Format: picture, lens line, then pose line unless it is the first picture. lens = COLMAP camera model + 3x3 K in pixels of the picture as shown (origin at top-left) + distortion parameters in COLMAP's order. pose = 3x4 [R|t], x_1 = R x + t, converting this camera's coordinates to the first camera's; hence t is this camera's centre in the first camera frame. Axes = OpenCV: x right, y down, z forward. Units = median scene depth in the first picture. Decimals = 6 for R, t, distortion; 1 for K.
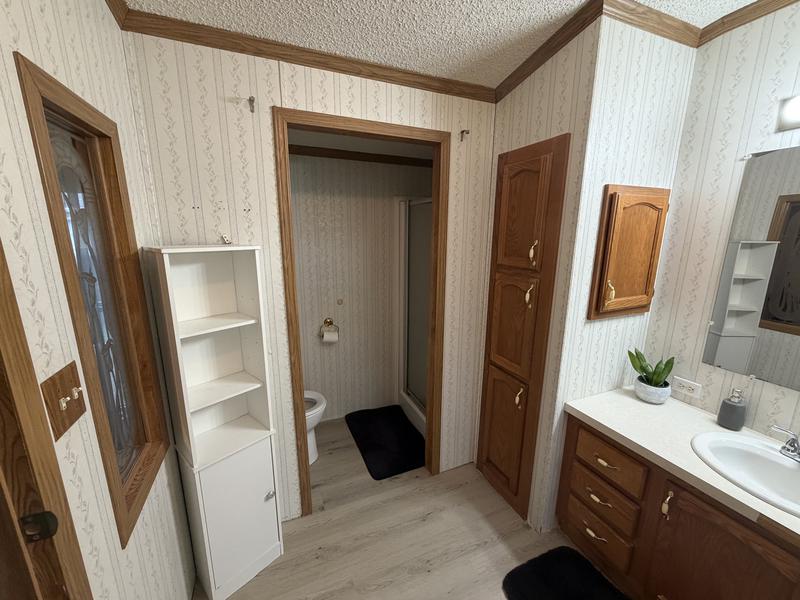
lens RADIAL K [[321.3, 0, 400.0], [0, 321.3, 300.0], [0, 0, 1]] dist [-0.000106, 0.000093]
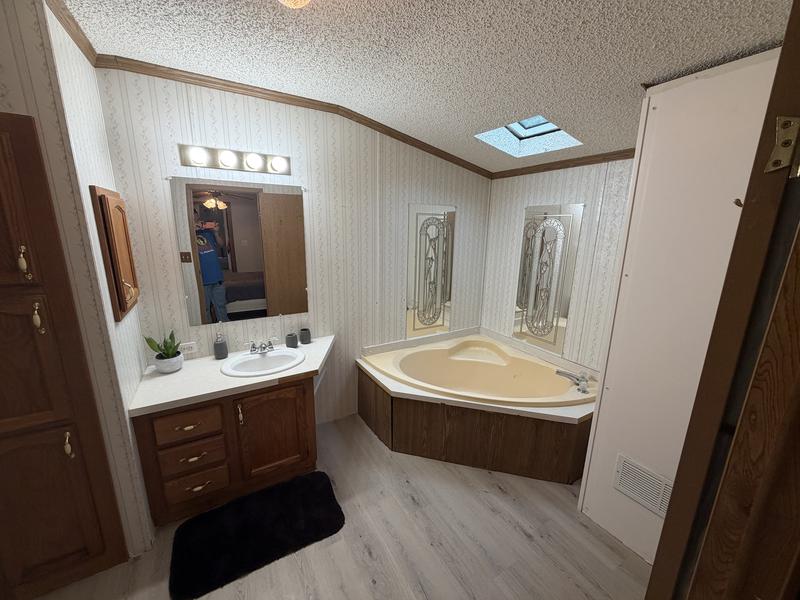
lens RADIAL K [[321.3, 0, 400.0], [0, 321.3, 300.0], [0, 0, 1]] dist [-0.000106, 0.000093]
pose [[-0.134982, -0.229161, 0.963984, -0.473948], [0.192854, 0.948206, 0.252414, -0.085203], [-0.971899, 0.219979, -0.083796, 0.220694]]
